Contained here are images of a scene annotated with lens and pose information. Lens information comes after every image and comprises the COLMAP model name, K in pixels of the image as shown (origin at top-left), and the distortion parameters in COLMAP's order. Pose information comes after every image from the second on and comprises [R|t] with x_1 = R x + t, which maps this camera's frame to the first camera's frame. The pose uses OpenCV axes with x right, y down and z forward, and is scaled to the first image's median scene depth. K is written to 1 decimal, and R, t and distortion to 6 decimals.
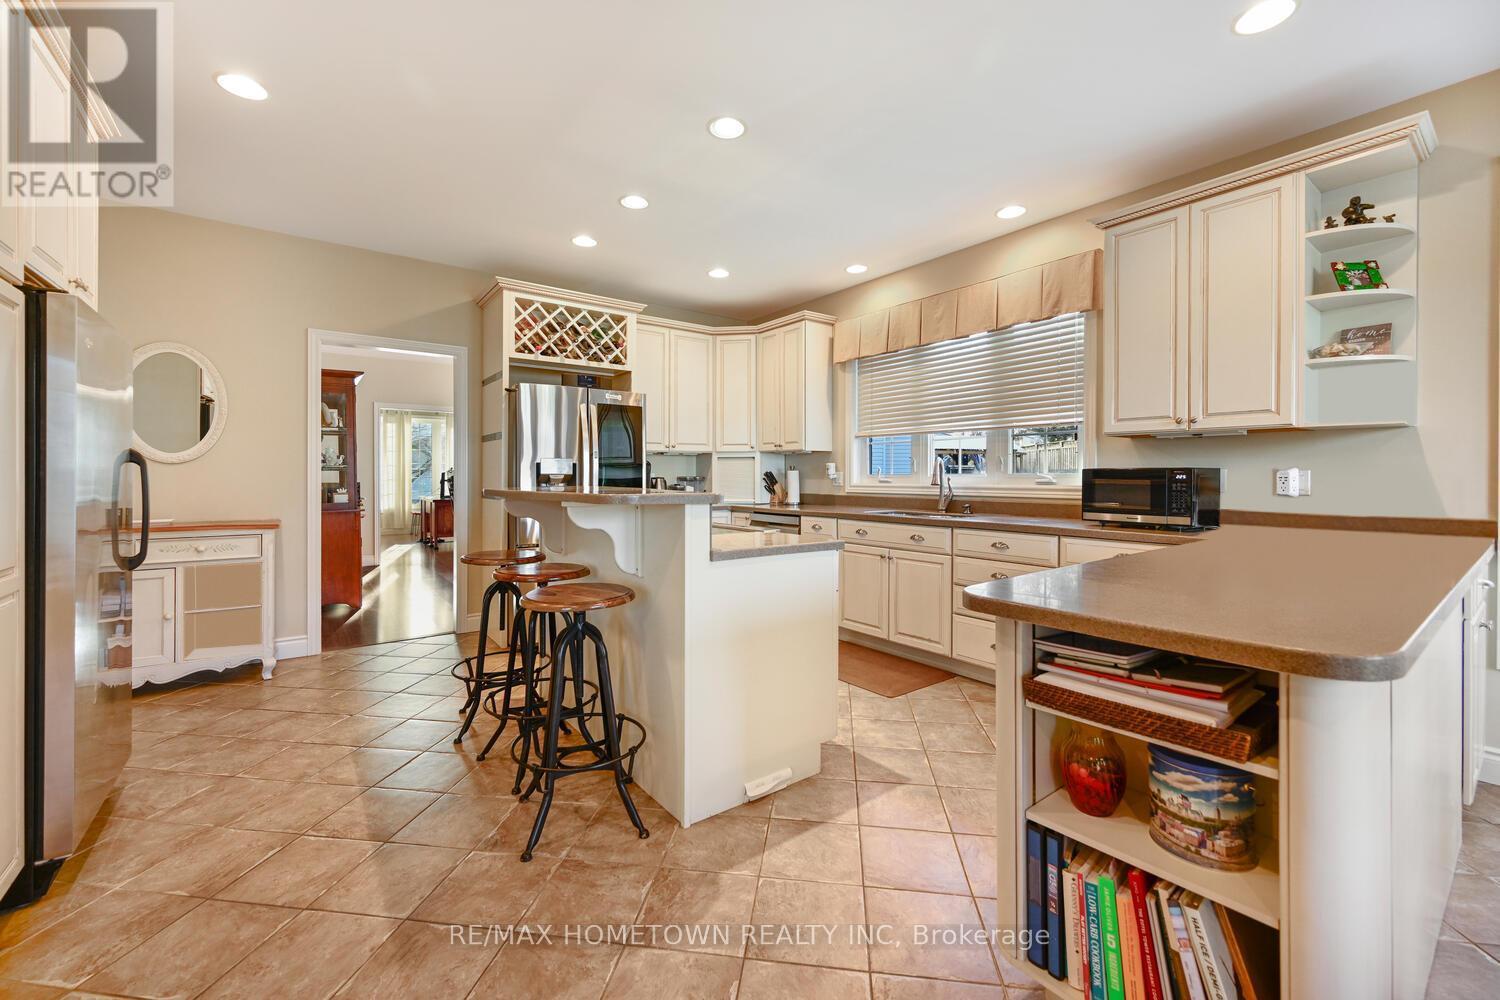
lens RADIAL K [[603.9, 0, 751.0], [0, 603.9, 484.4], [0, 0, 1]] dist [-0.003191, 0.001179]
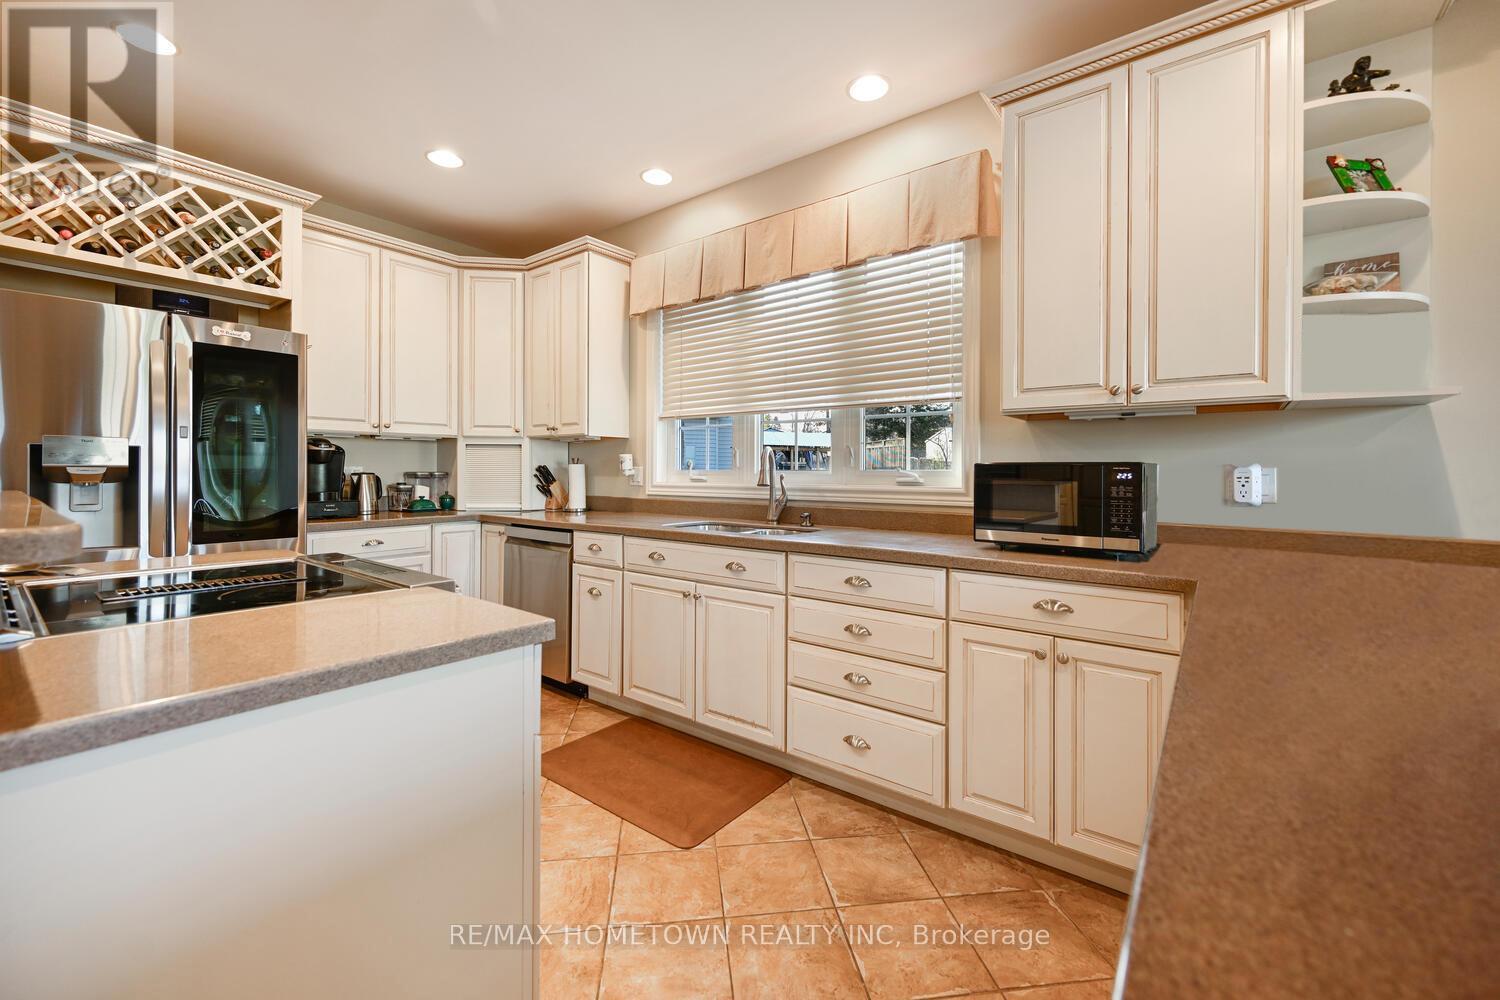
lens RADIAL K [[603.9, 0, 748.0], [0, 603.9, 472.8], [0, 0, 1]] dist [-0.003191, 0.001179]
pose [[0.966152, 0.005312, 0.257918, 0.106750], [-0.001867, 0.999906, -0.013599, -0.004357], [-0.257966, 0.012657, 0.966071, 0.325786]]
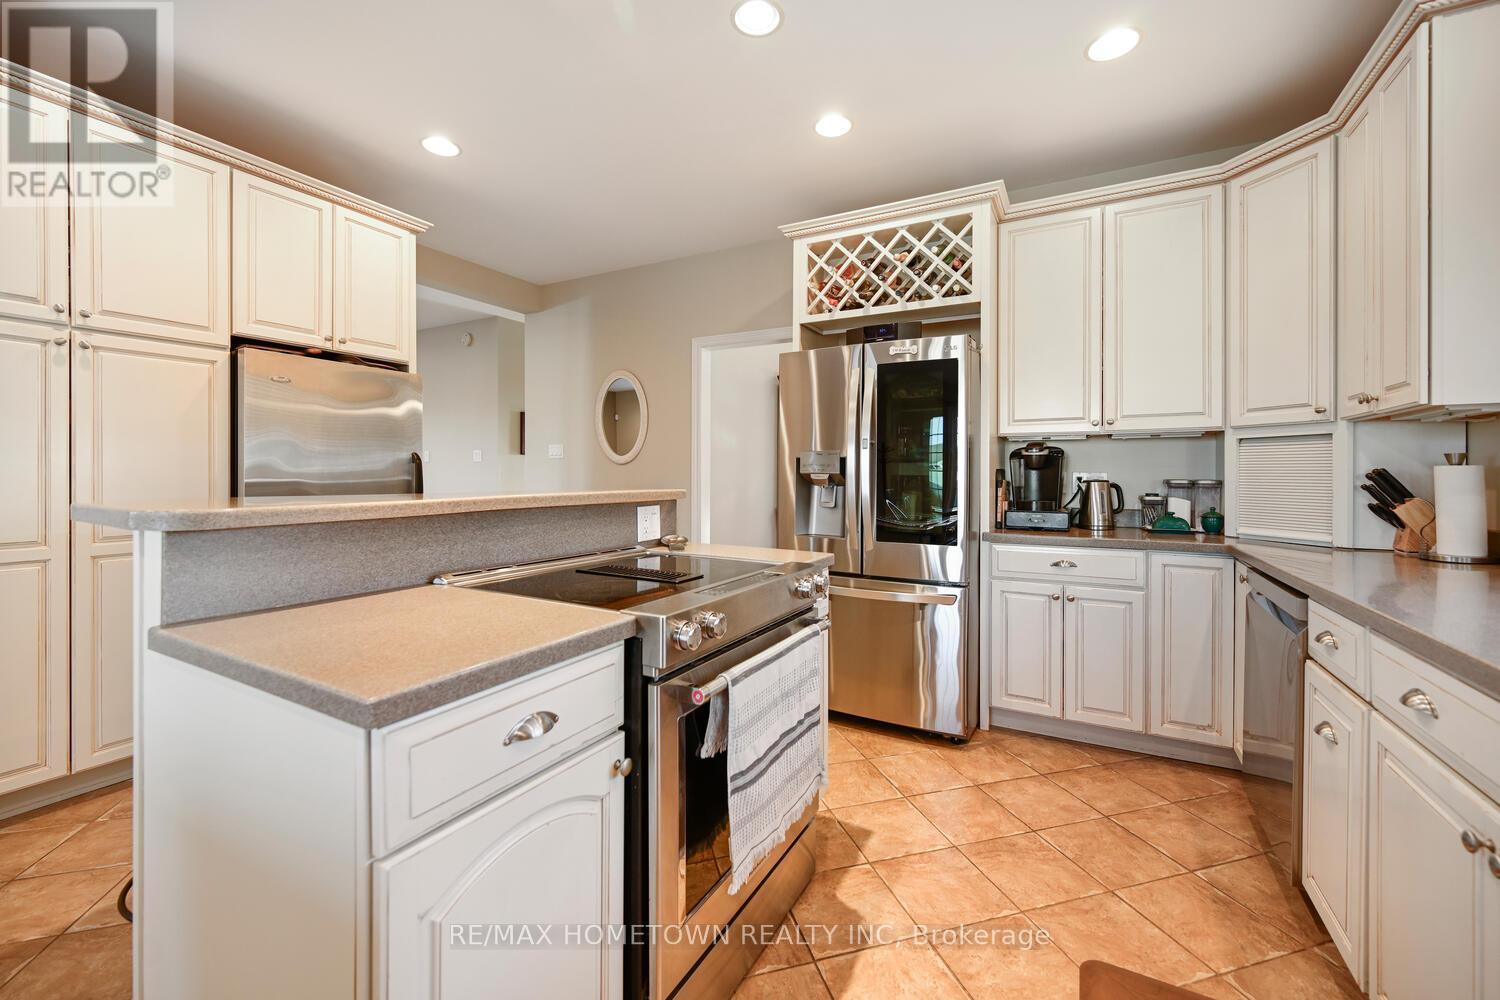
lens RADIAL K [[603.9, 0, 751.5], [0, 603.9, 478.0], [0, 0, 1]] dist [-0.003191, 0.001179]
pose [[0.414731, 0.008677, -0.909903, 0.287160], [-0.020835, 0.999783, 0.000038, -0.009034], [0.909706, 0.018942, 0.414822, 0.620180]]
